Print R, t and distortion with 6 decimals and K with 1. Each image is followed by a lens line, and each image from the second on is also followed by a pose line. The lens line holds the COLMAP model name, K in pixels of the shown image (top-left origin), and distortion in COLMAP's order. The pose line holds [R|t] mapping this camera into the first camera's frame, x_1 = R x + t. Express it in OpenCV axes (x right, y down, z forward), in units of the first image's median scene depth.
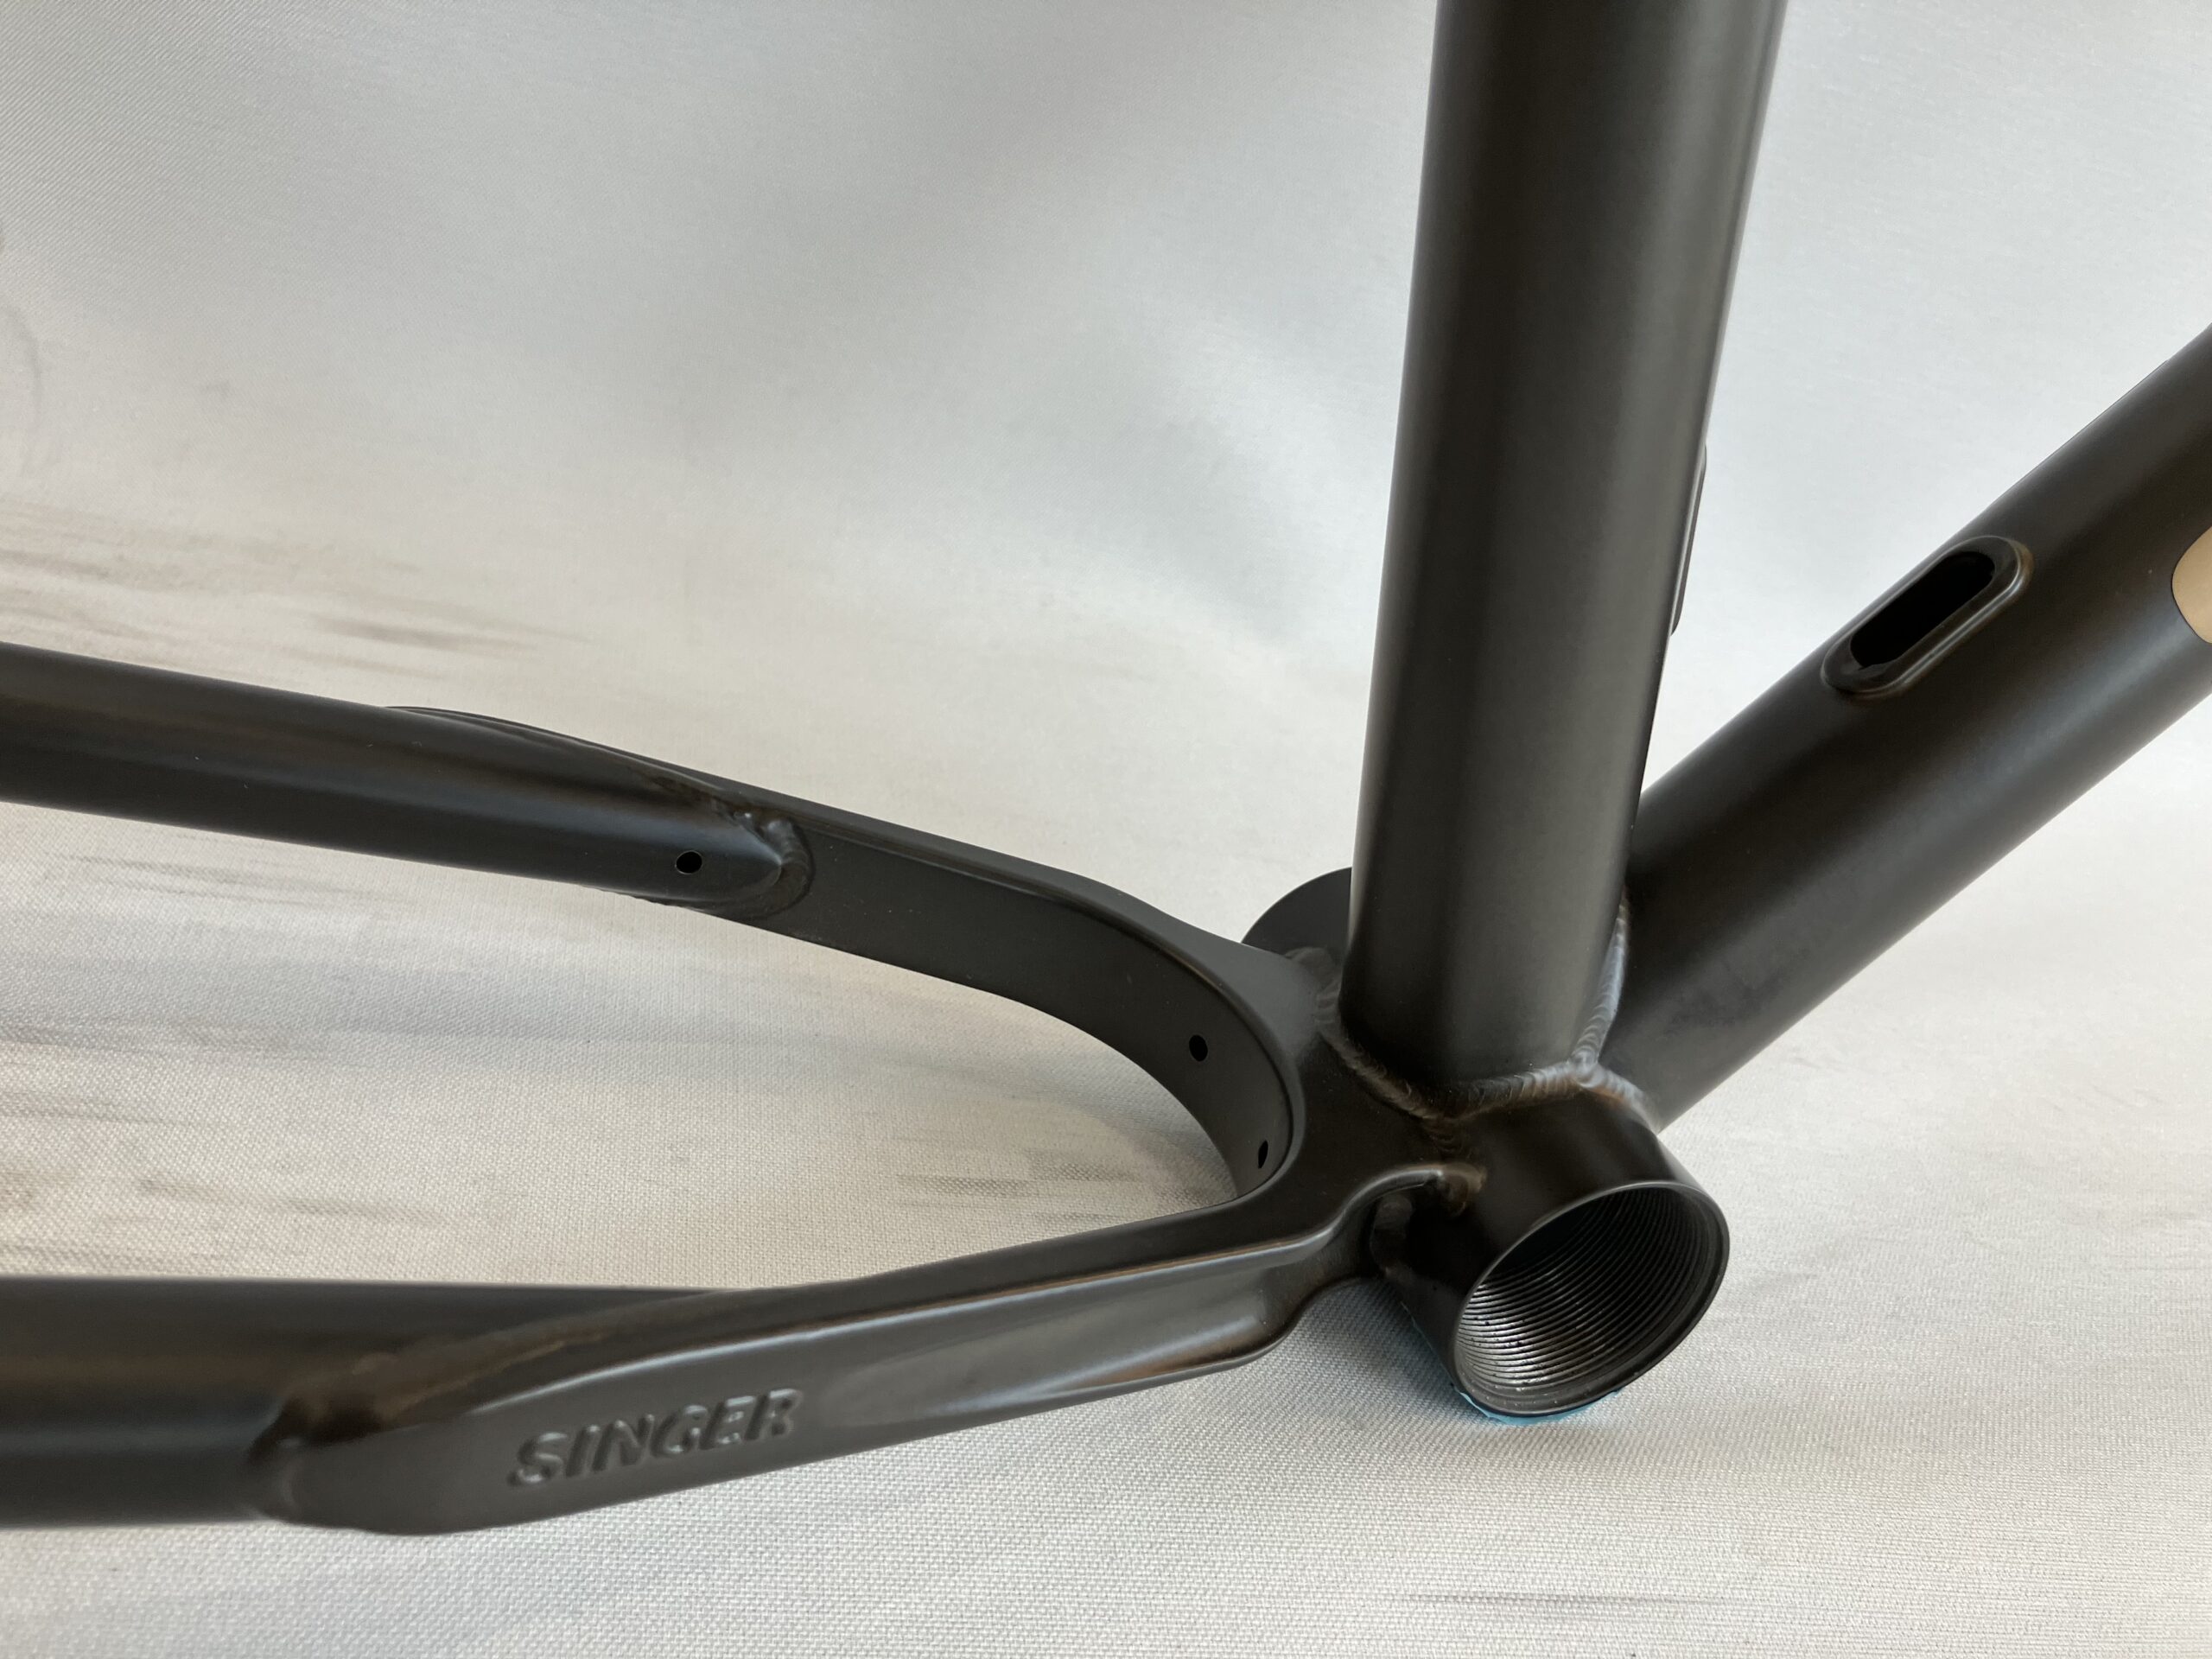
lens RADIAL K [[2156.2, 0, 1099.4], [0, 2156.2, 827.5], [0, 0, 1]] dist [0.014115, -0.106332]
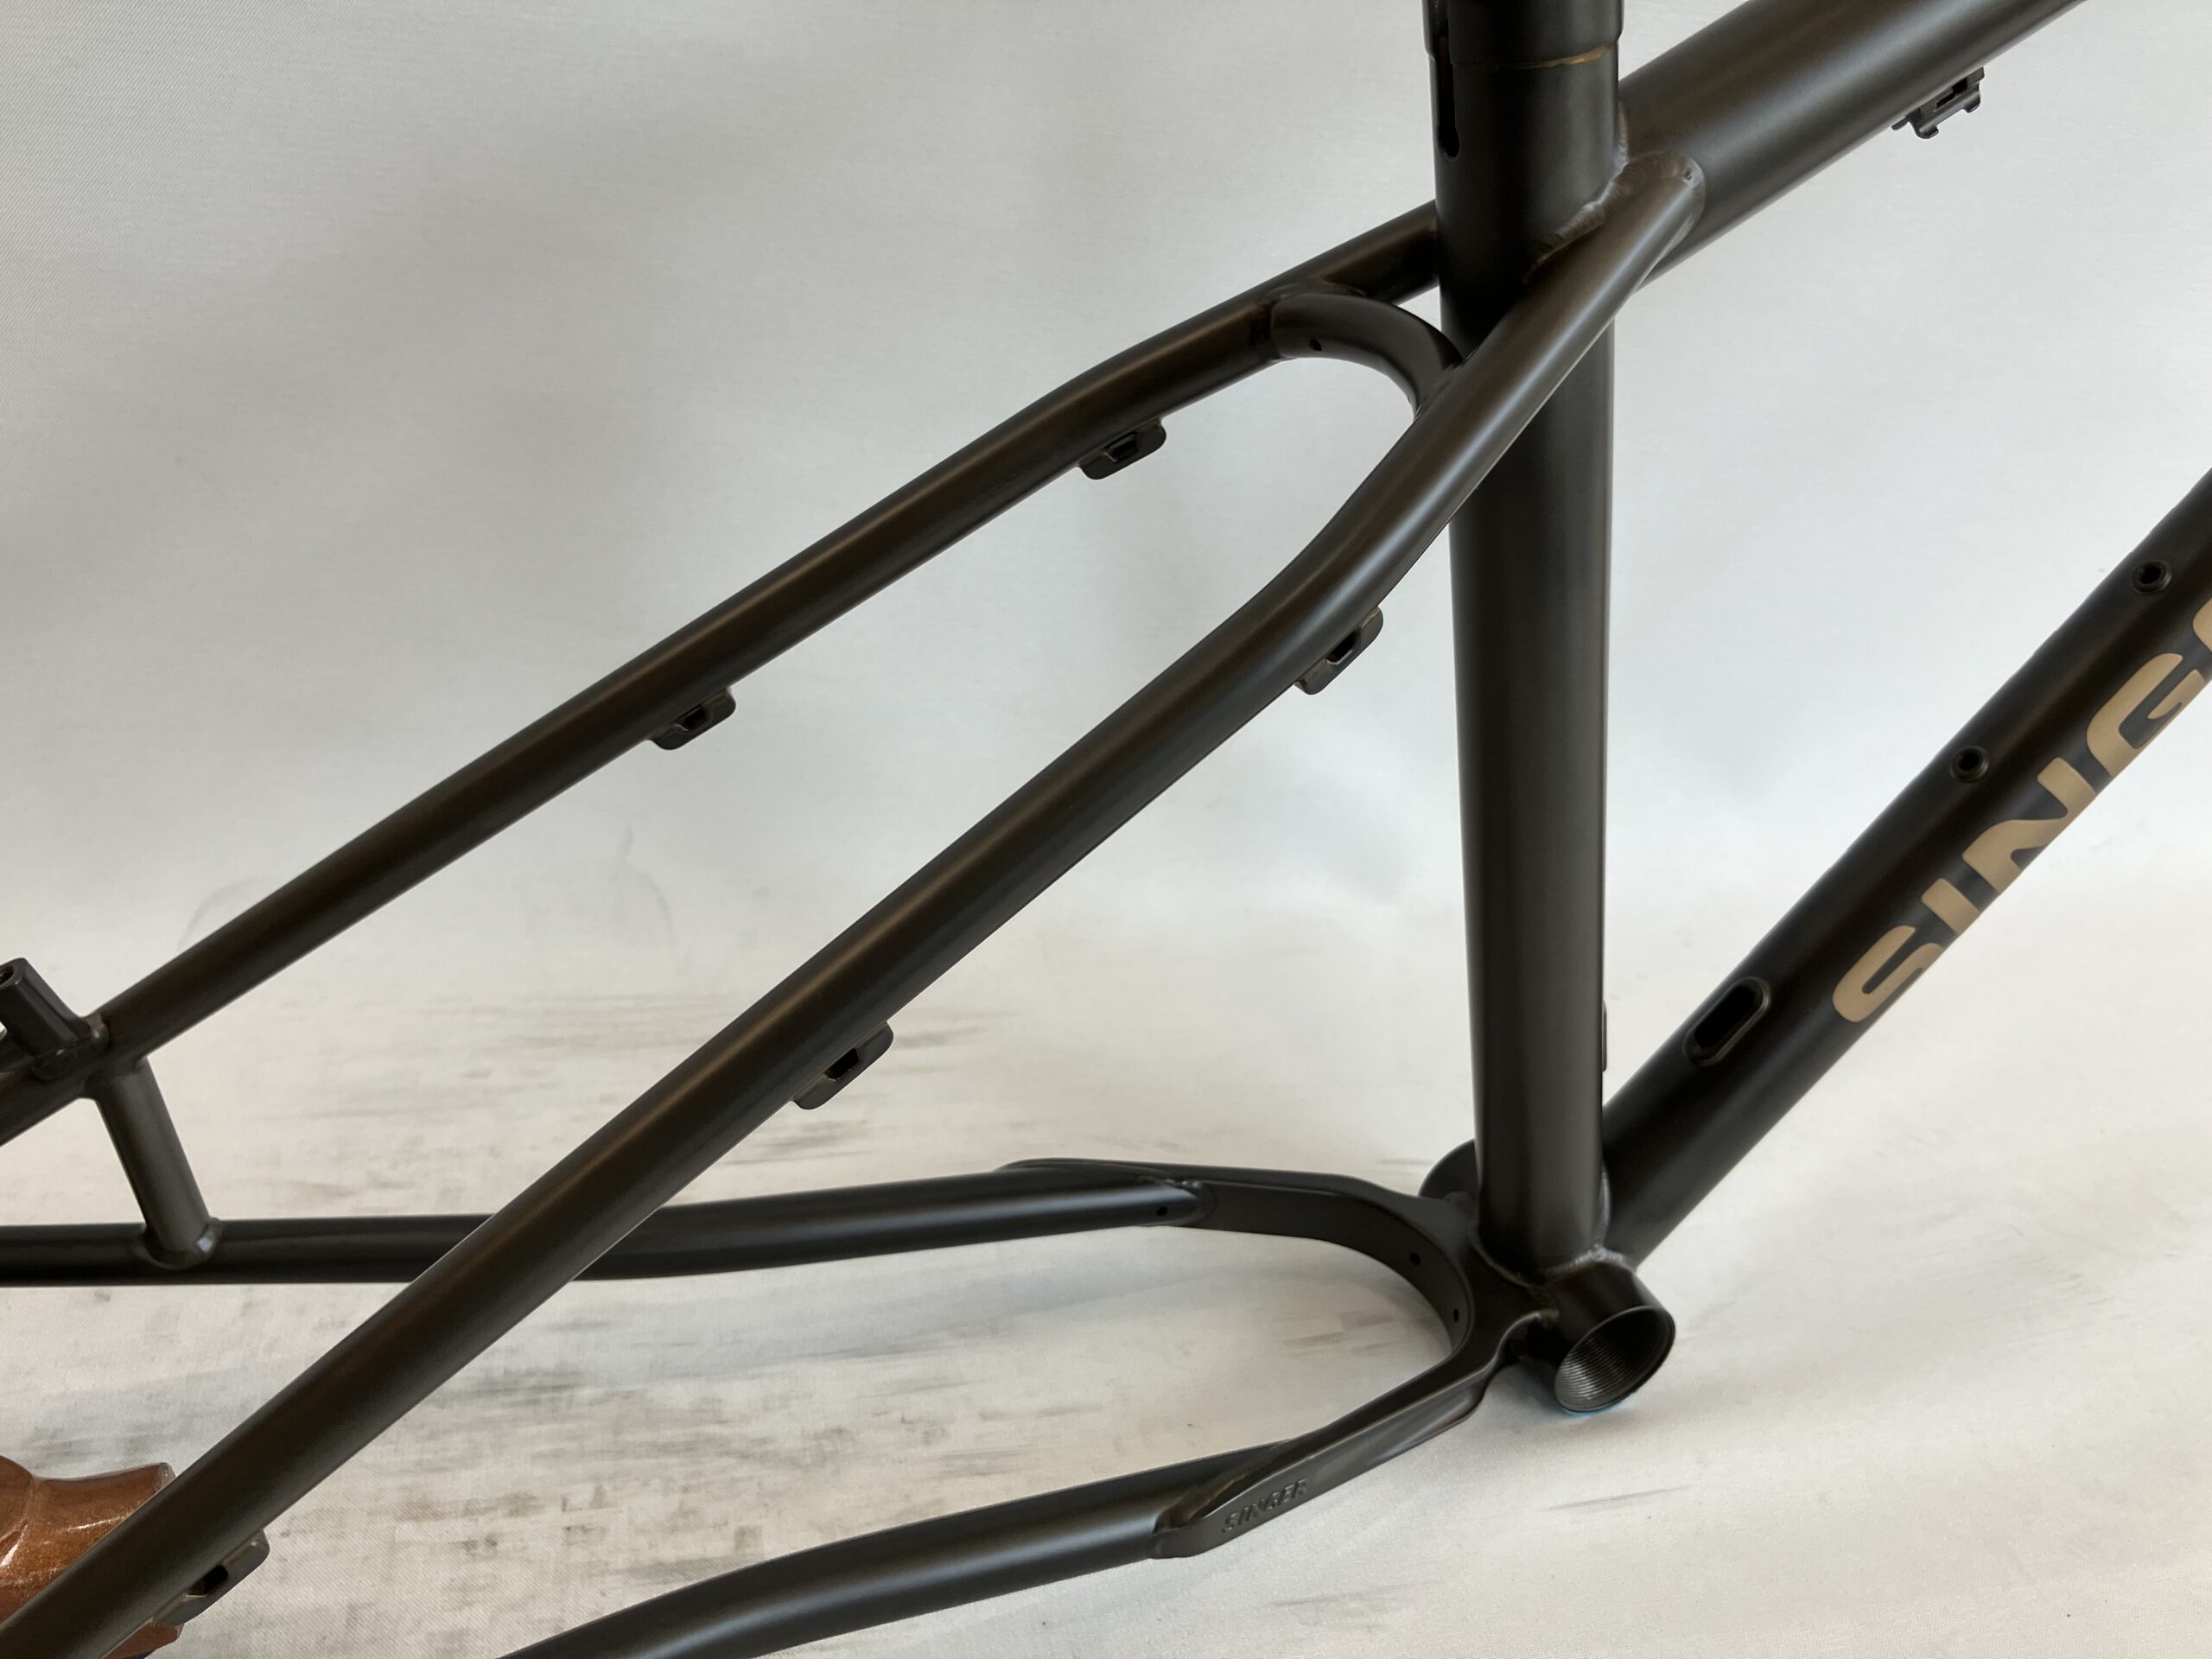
lens RADIAL K [[2156.2, 0, 1099.4], [0, 2156.2, 827.5], [0, 0, 1]] dist [0.014115, -0.106332]
pose [[0.986832, -0.157925, -0.034957, -0.124055], [0.159965, 0.984890, 0.066358, -0.528650], [0.023950, -0.071076, 0.997183, -1.131794]]
